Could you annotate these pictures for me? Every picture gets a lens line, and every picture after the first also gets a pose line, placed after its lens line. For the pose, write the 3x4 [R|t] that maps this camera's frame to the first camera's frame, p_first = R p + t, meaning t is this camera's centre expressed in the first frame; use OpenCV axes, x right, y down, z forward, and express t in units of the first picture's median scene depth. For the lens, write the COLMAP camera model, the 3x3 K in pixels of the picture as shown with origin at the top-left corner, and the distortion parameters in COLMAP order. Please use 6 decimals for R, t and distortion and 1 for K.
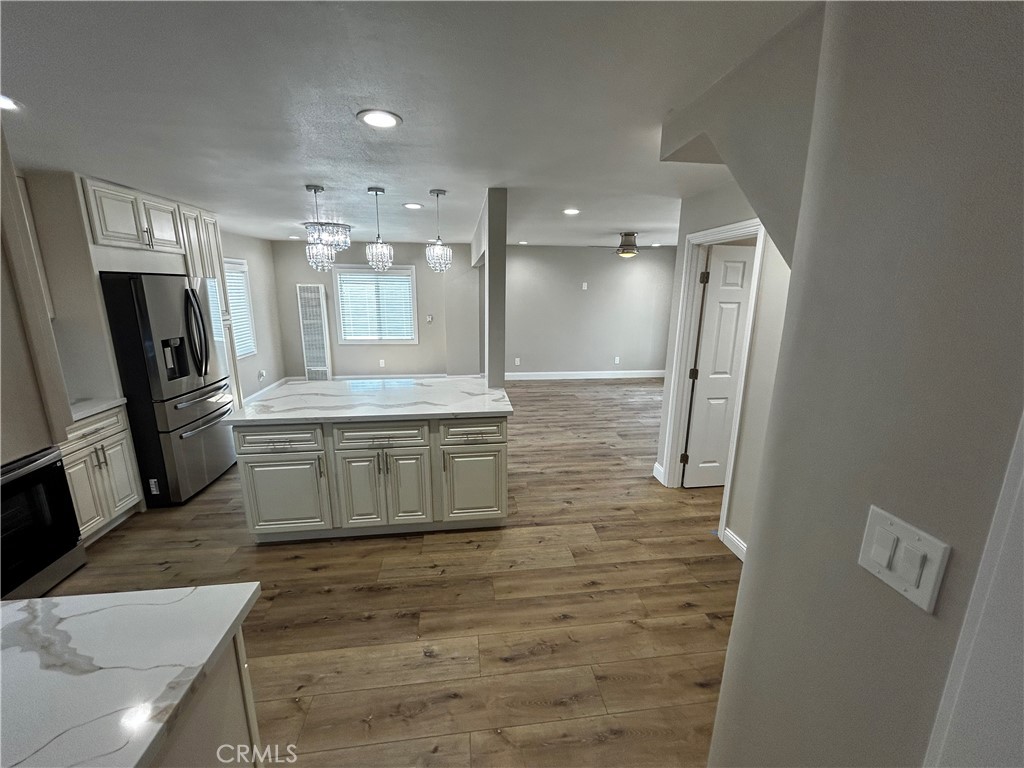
lens RADIAL K [[411.3, 0, 512.1], [0, 411.3, 384.8], [0, 0, 1]] dist [0.001746, 0.000546]
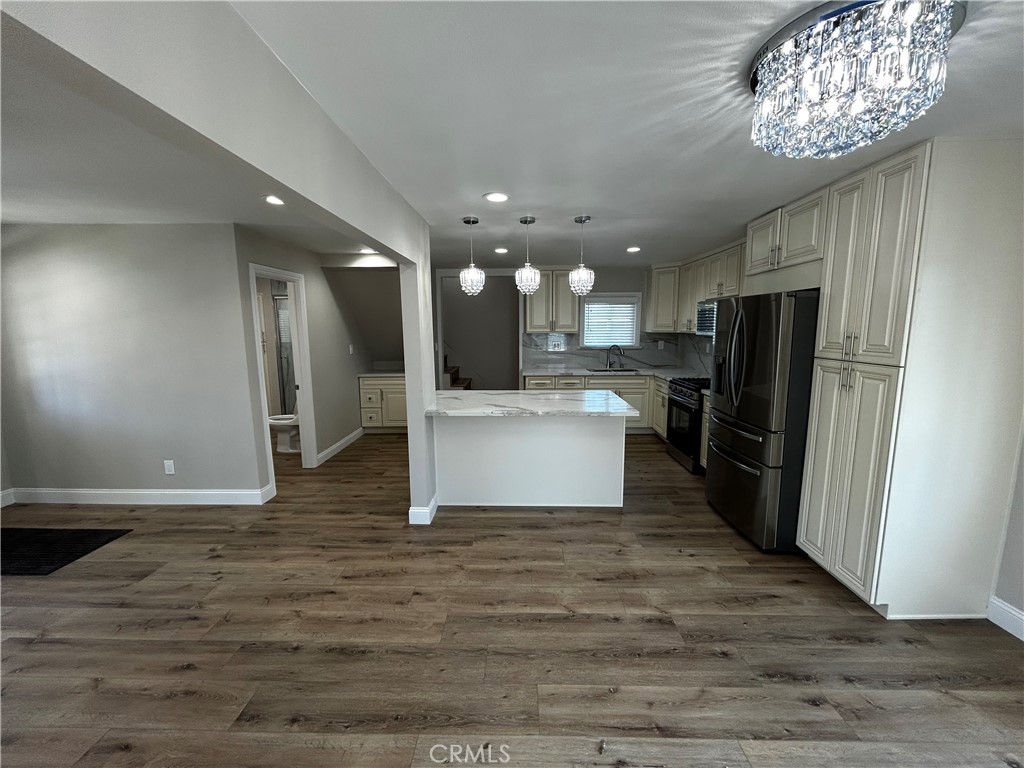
lens RADIAL K [[411.3, 0, 511.9], [0, 411.3, 382.5], [0, 0, 1]] dist [0.001746, 0.000546]
pose [[-0.989328, -0.022016, 0.144036, -0.310255], [0.031557, 0.932683, 0.359314, -0.317713], [-0.142250, 0.360024, -0.922034, 1.460050]]
